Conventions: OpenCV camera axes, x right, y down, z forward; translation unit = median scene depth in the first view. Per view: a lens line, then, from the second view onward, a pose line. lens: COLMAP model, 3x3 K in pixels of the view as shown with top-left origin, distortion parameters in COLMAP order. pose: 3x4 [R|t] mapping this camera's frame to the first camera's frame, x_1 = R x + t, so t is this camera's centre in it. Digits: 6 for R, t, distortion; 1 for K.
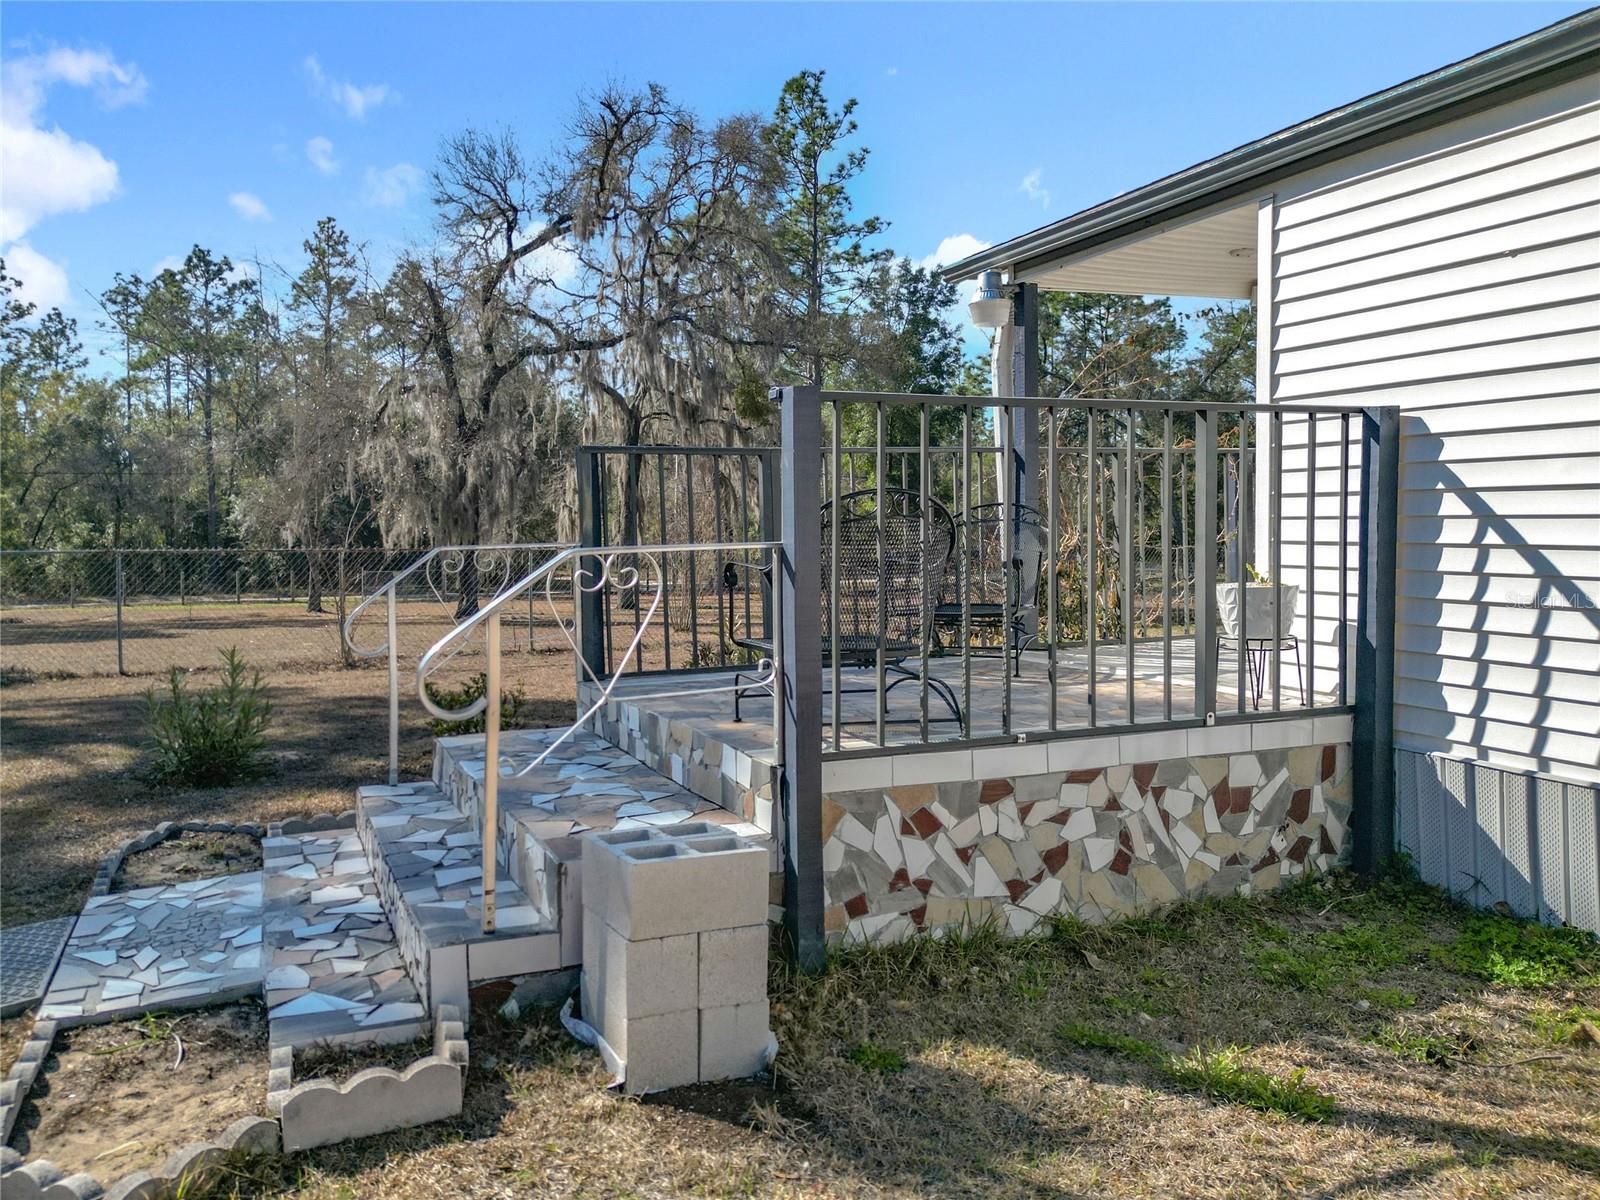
lens RADIAL K [[1174.3, 0, 792.6], [0, 1174.3, 539.1], [0, 0, 1]] dist [0.062972, -0.044240]
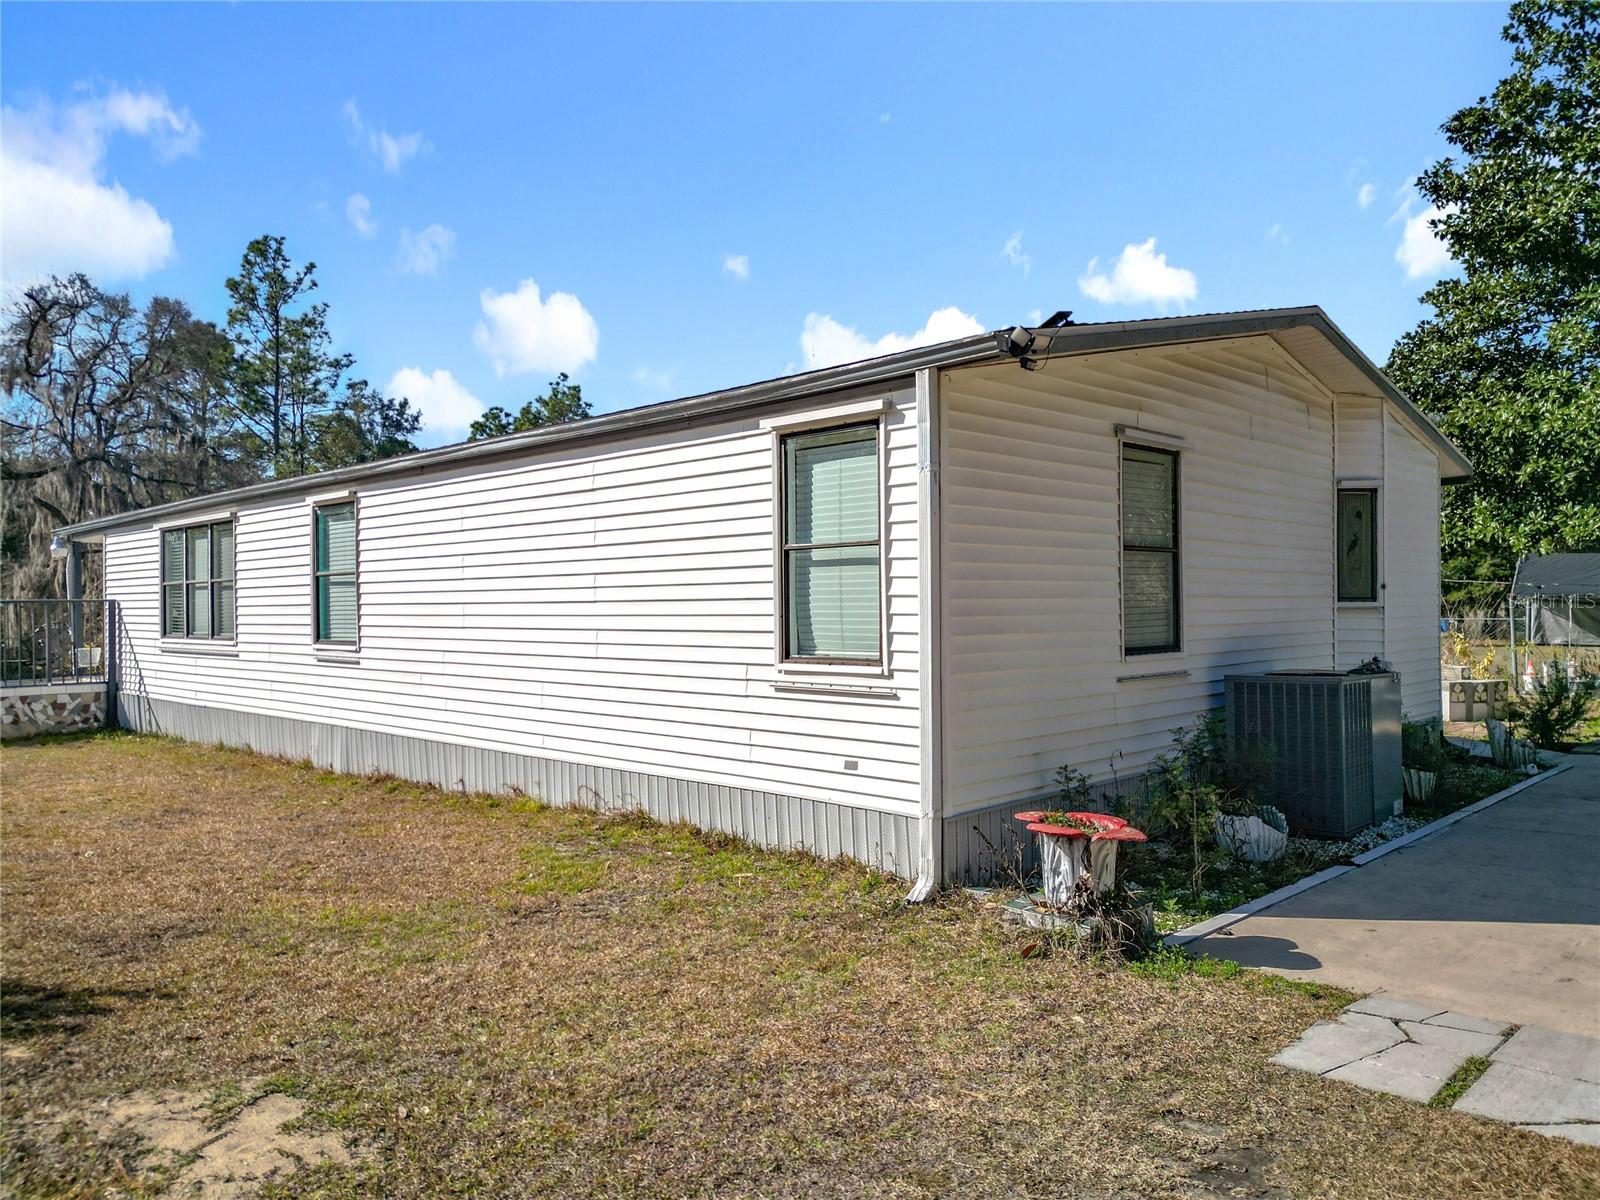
lens RADIAL K [[1174.3, 0, 811.6], [0, 1174.3, 582.7], [0, 0, 1]] dist [0.062972, -0.044240]
pose [[0.939401, 0.007439, 0.342740, 1.253558], [0.004553, 0.999406, -0.034171, -0.029113], [-0.342790, 0.033661, 0.938809, -3.232644]]
